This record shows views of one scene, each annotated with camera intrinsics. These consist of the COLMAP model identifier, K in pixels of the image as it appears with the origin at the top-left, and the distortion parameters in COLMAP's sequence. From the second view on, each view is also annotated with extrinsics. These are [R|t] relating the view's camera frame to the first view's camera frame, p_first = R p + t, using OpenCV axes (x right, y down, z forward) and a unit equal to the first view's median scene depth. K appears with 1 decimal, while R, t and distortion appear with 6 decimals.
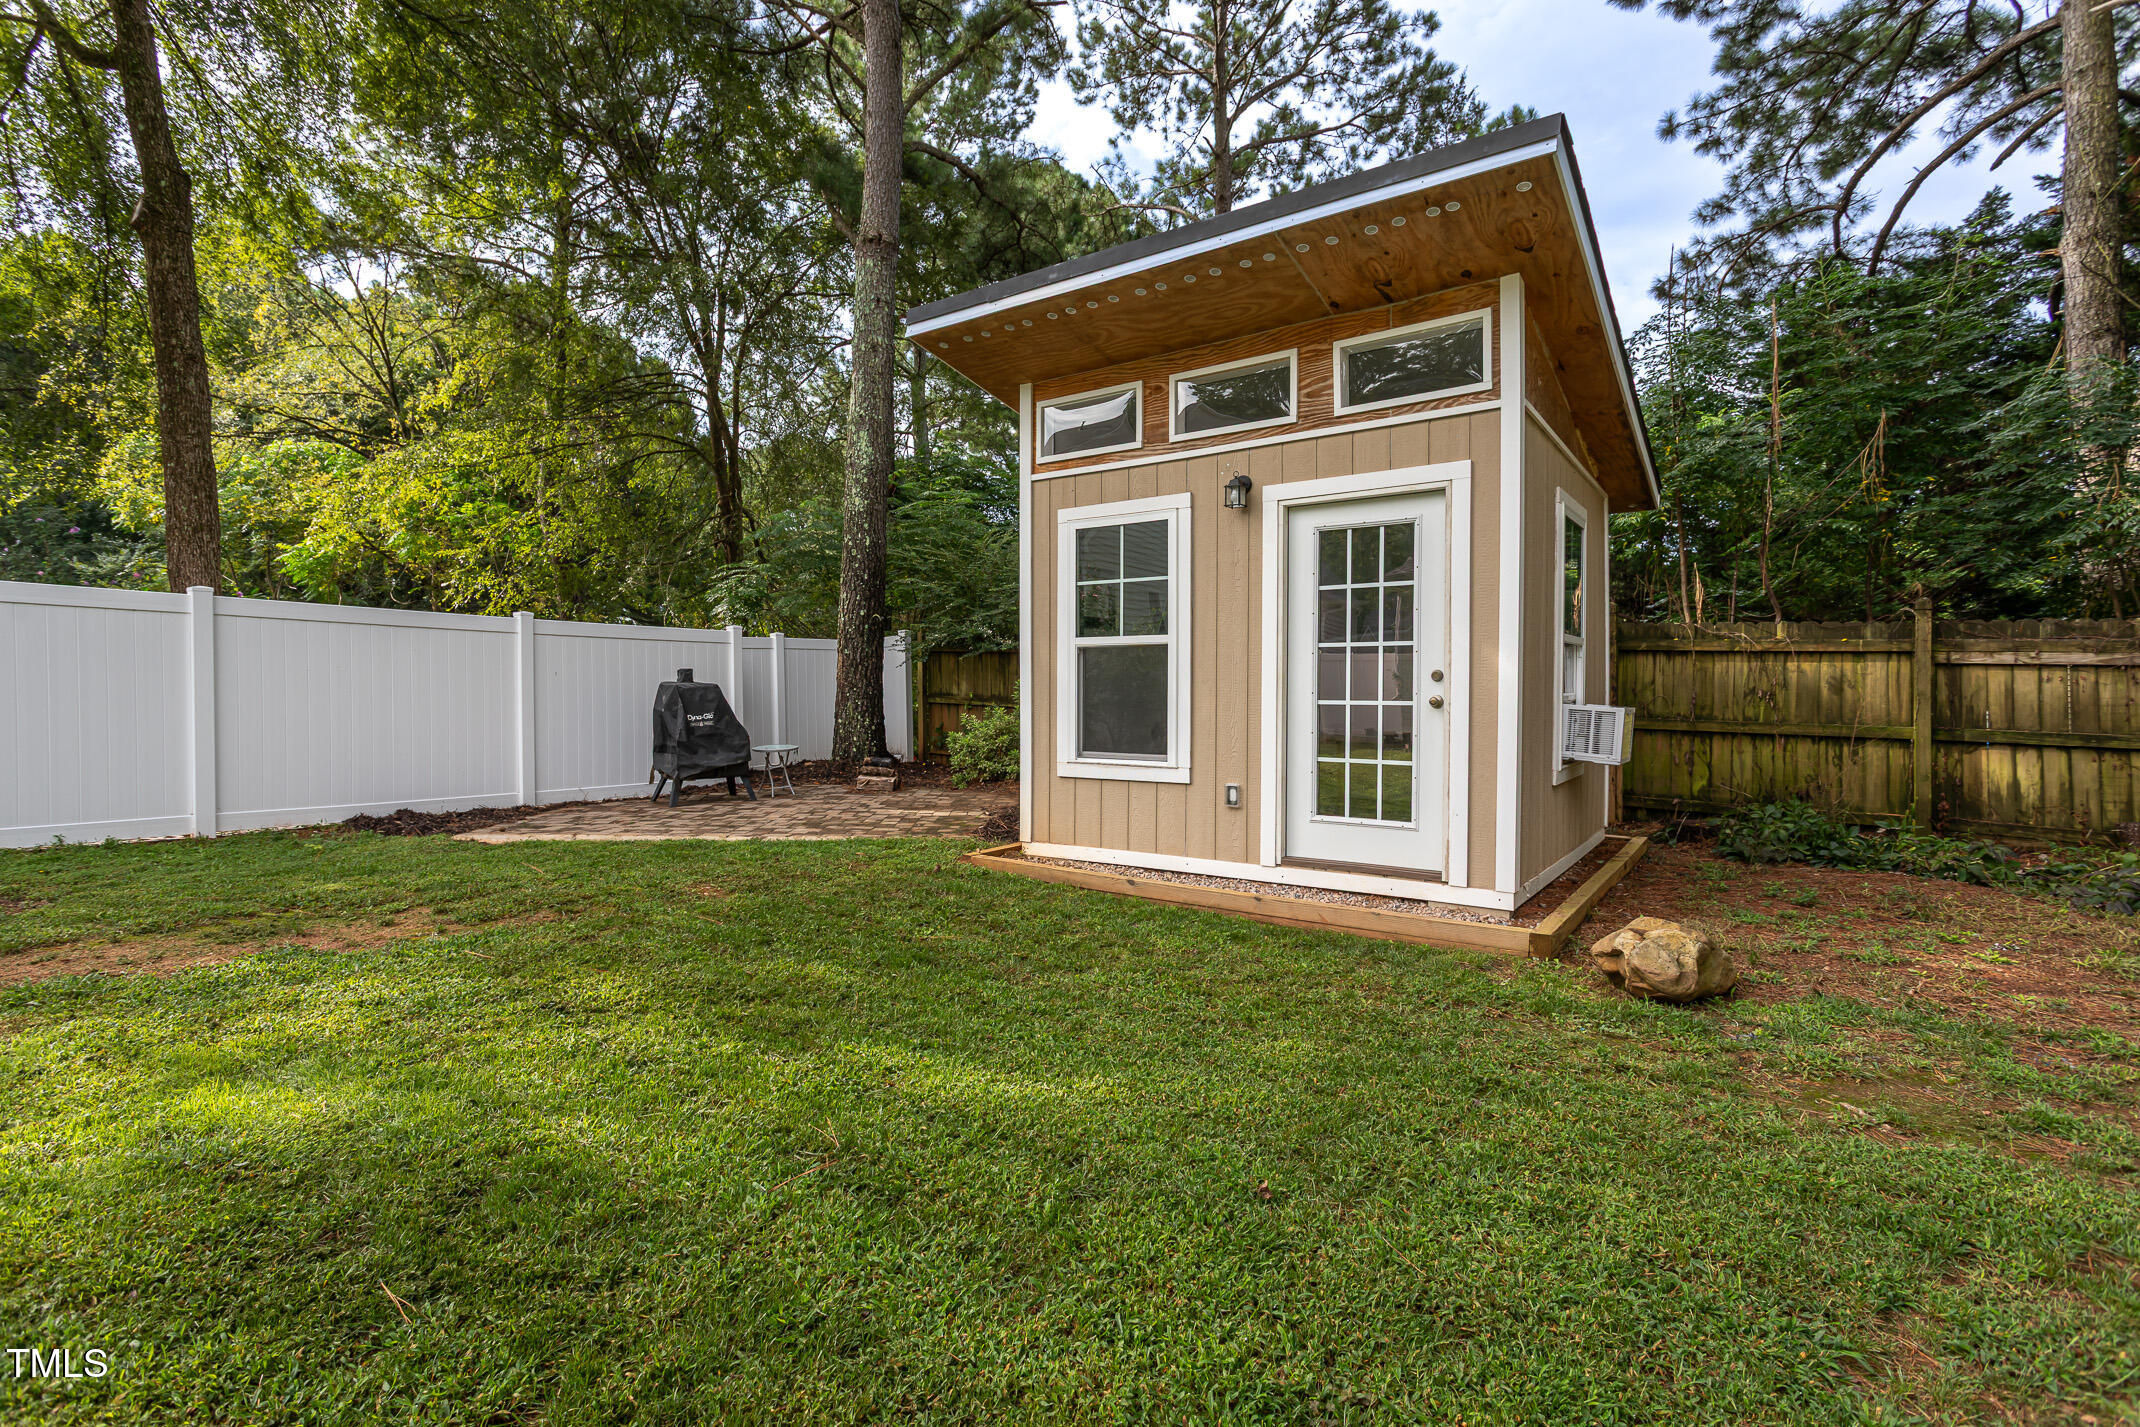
lens RADIAL K [[1022.1, 0, 1050.5], [0, 1022.1, 716.0], [0, 0, 1]] dist [0.002474, 0.001942]
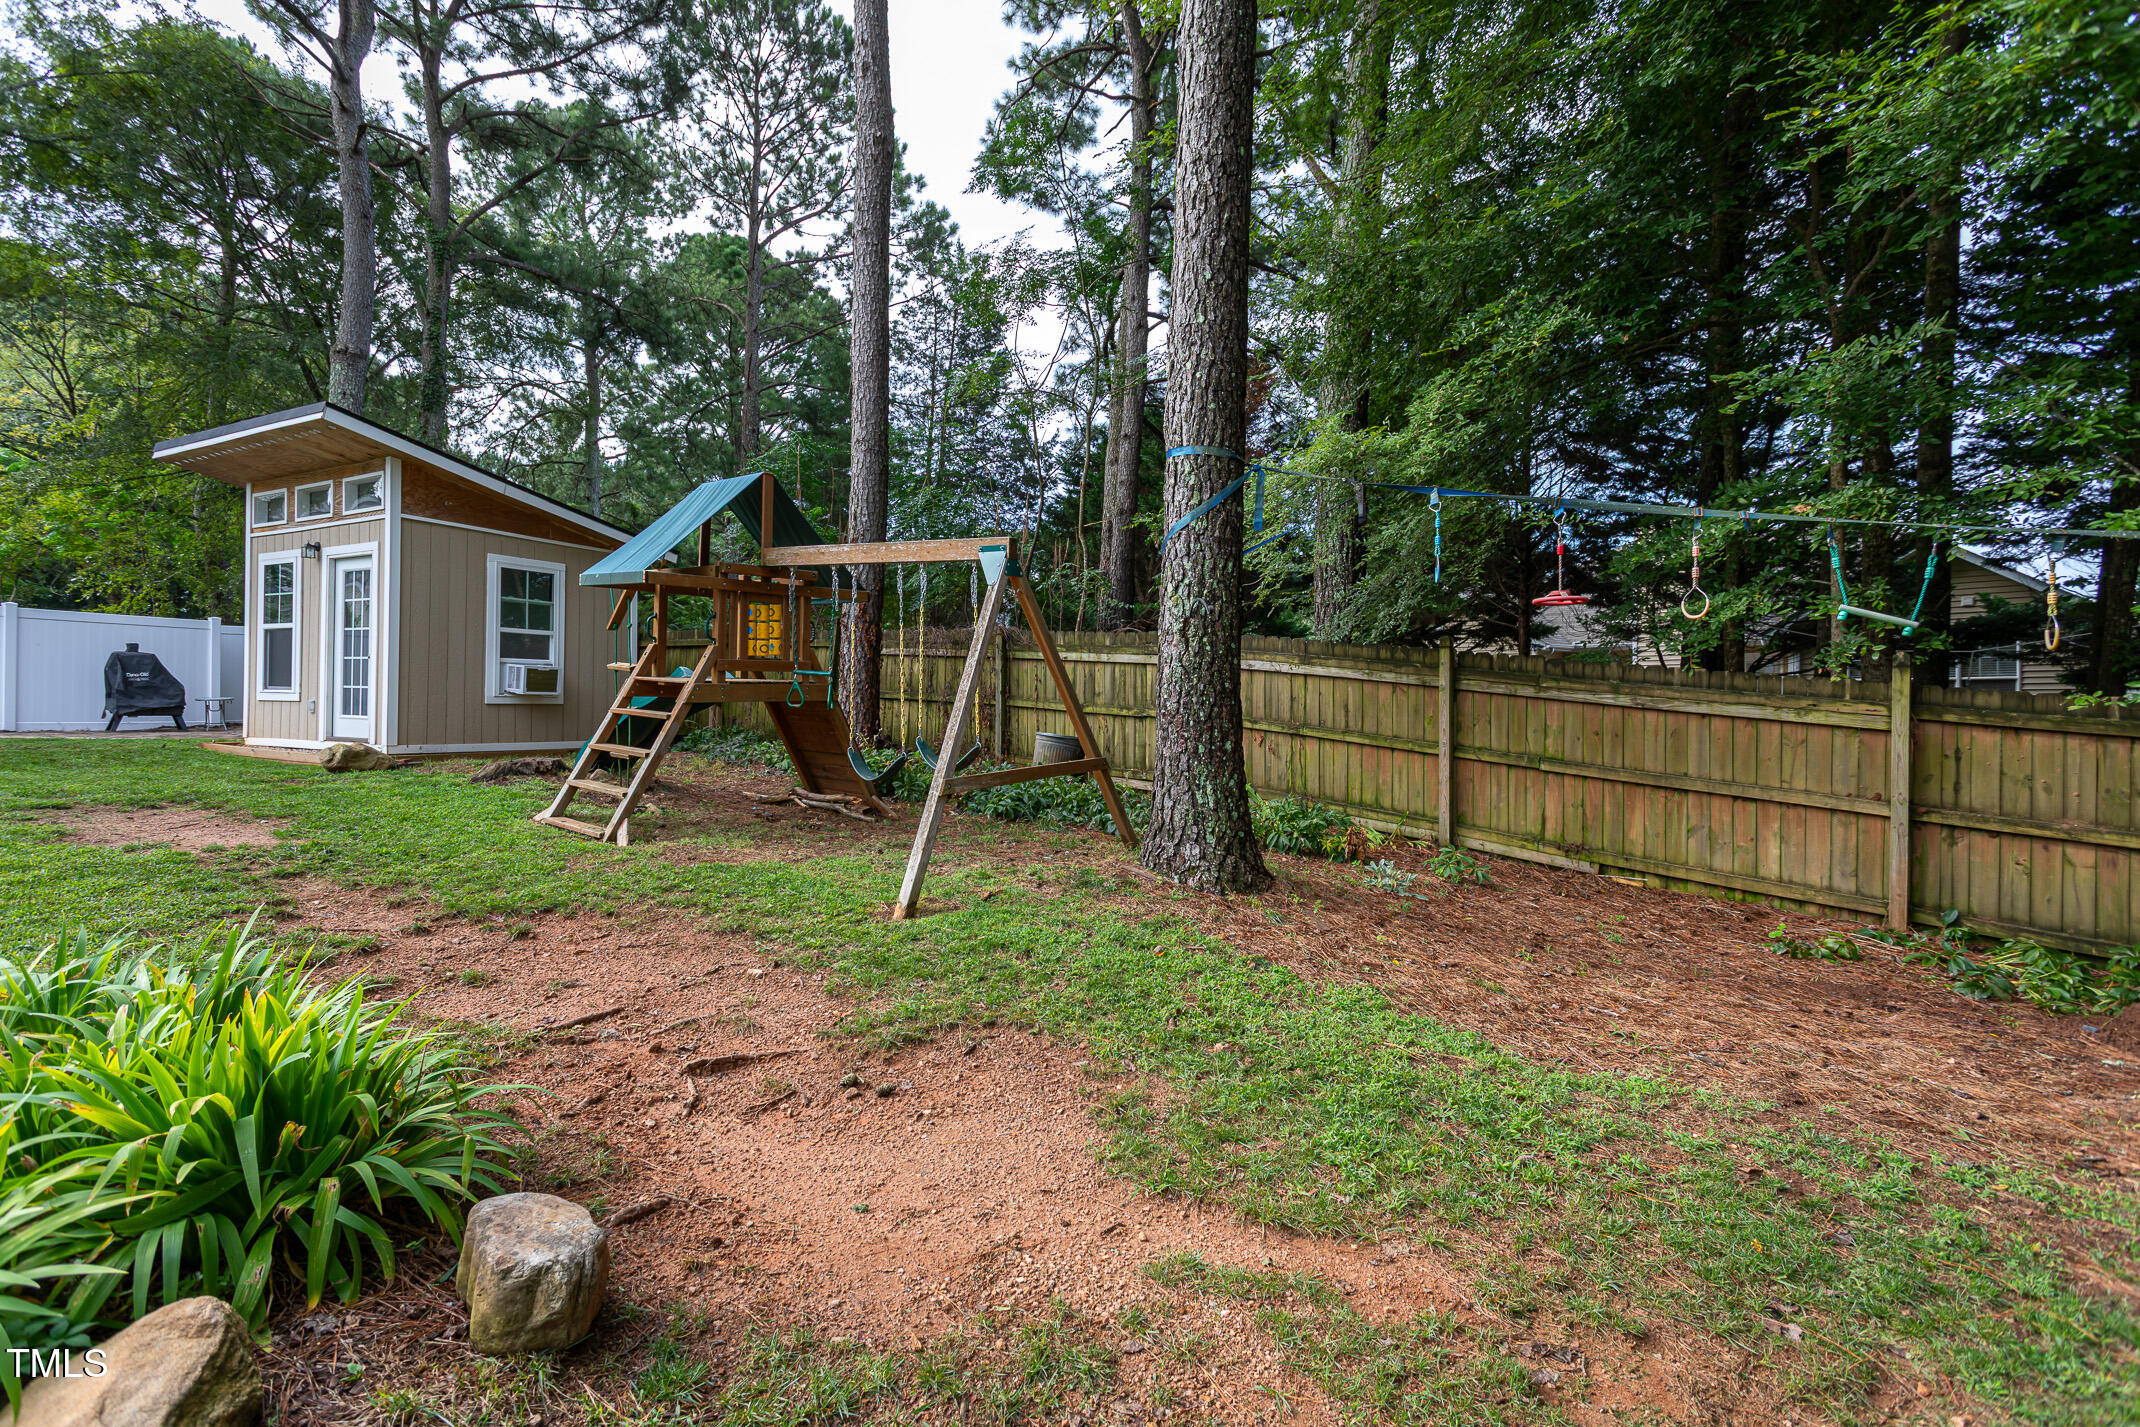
lens RADIAL K [[1022.1, 0, 1054.7], [0, 1022.1, 701.4], [0, 0, 1]] dist [0.002474, 0.001942]
pose [[0.992934, 0.017111, 0.117425, 0.850119], [-0.013997, 0.999529, -0.027294, 0.064754], [-0.117837, 0.025458, 0.992707, -0.689369]]
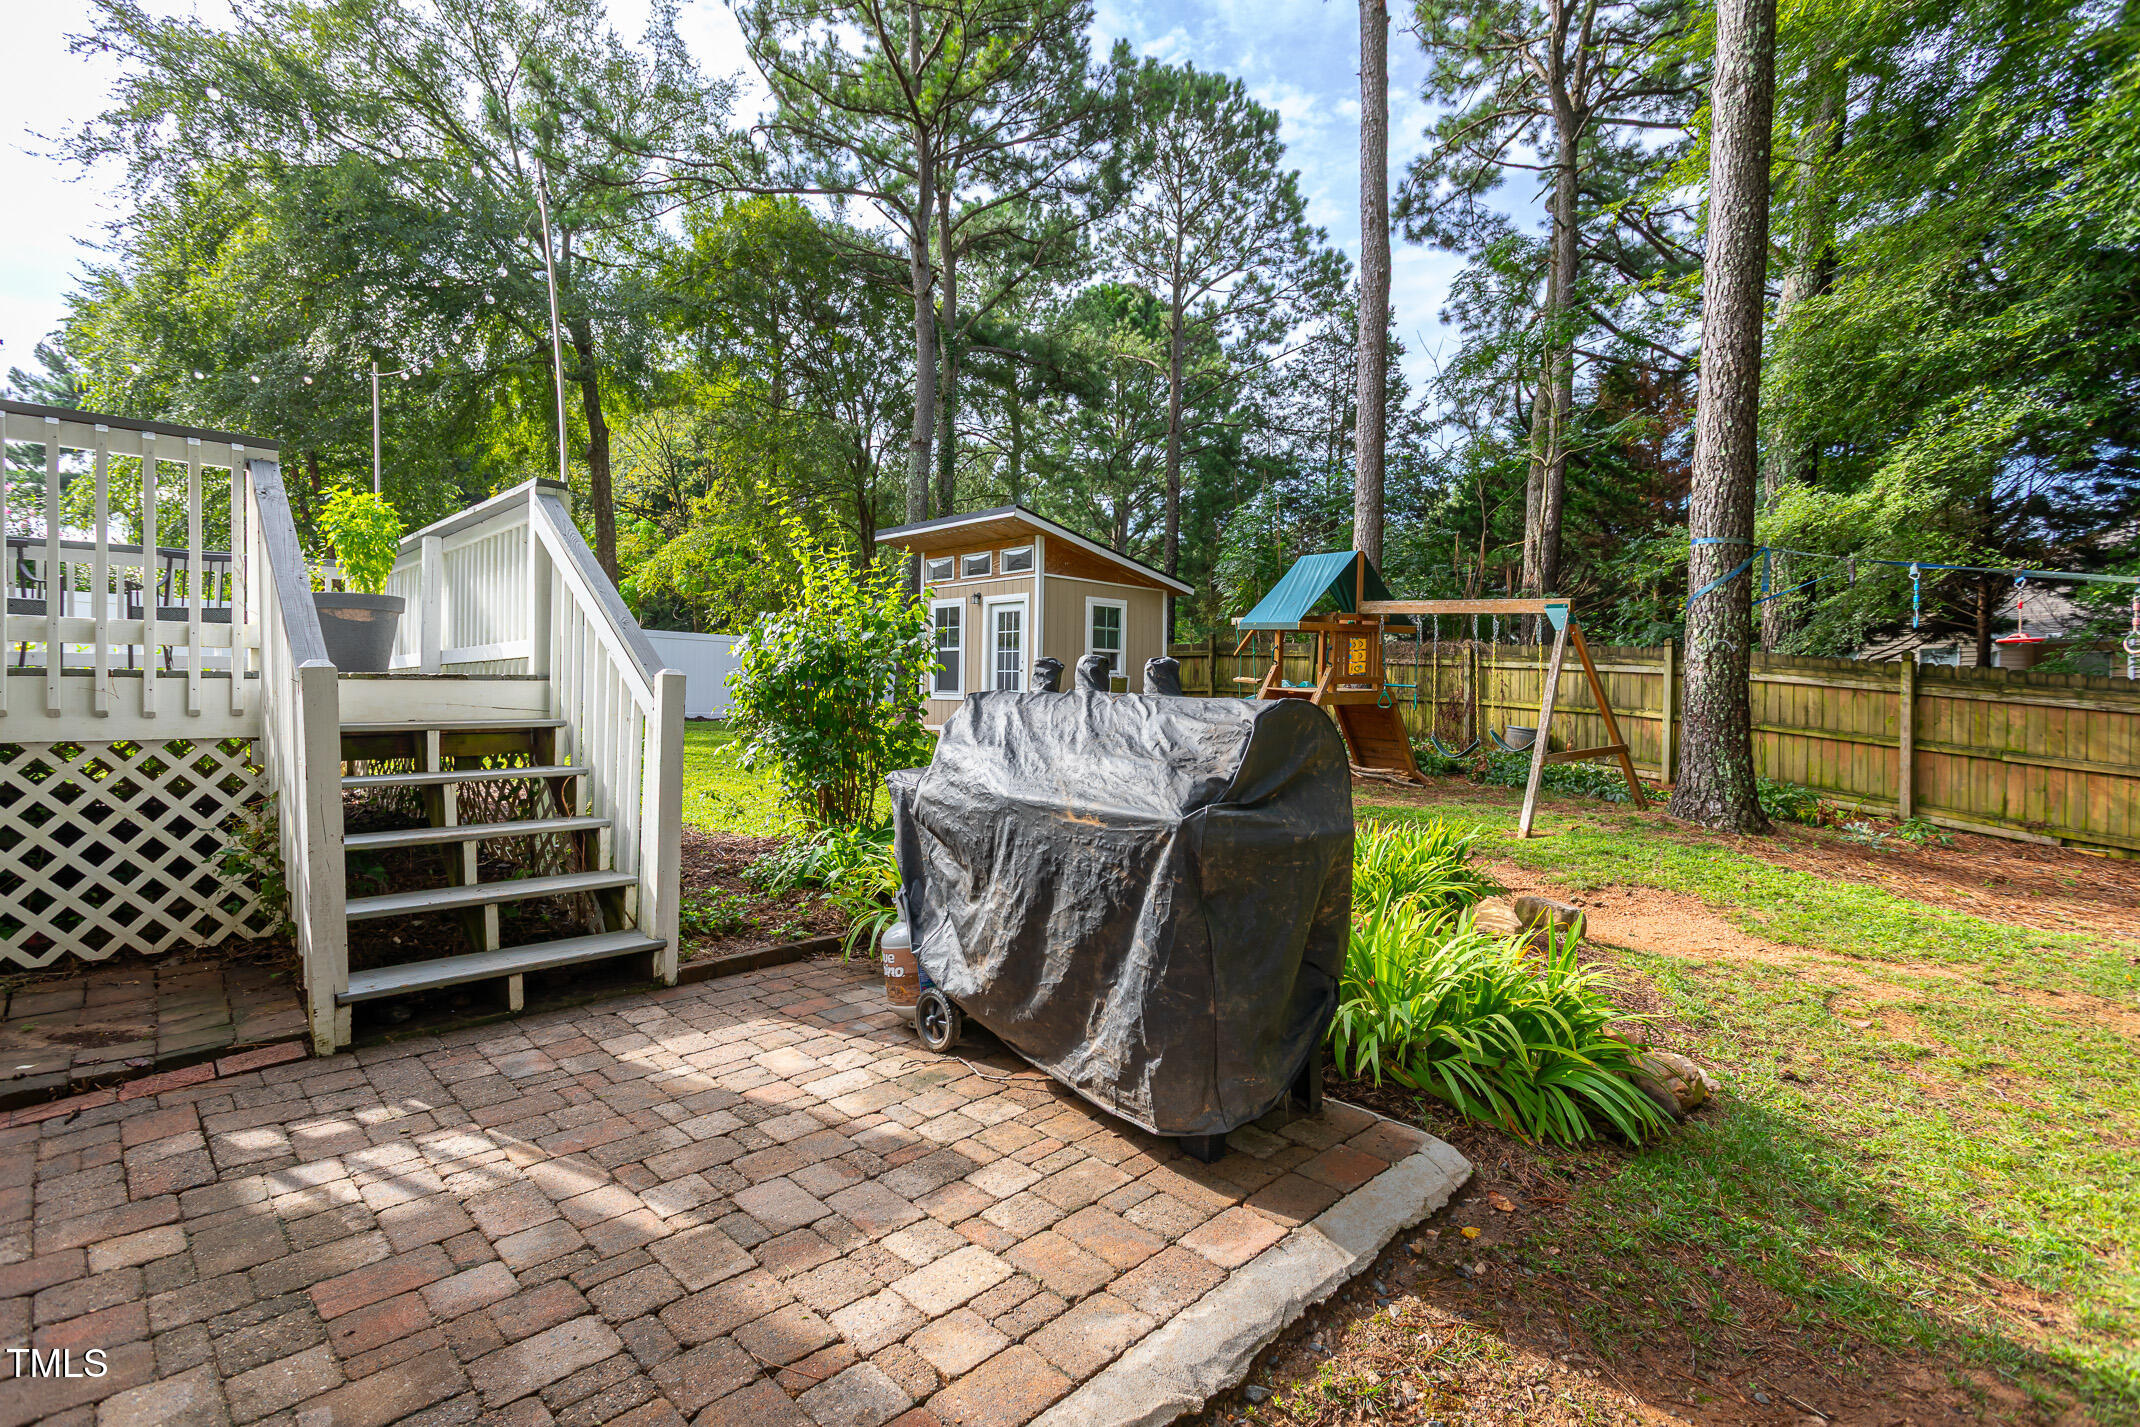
lens RADIAL K [[1022.1, 0, 1052.3], [0, 1022.1, 700.4], [0, 0, 1]] dist [0.002474, 0.001942]
pose [[0.982448, 0.017715, -0.185692, 0.581735], [-0.020675, 0.999688, -0.014017, 0.065853], [0.185386, 0.017610, 0.982508, -1.118370]]
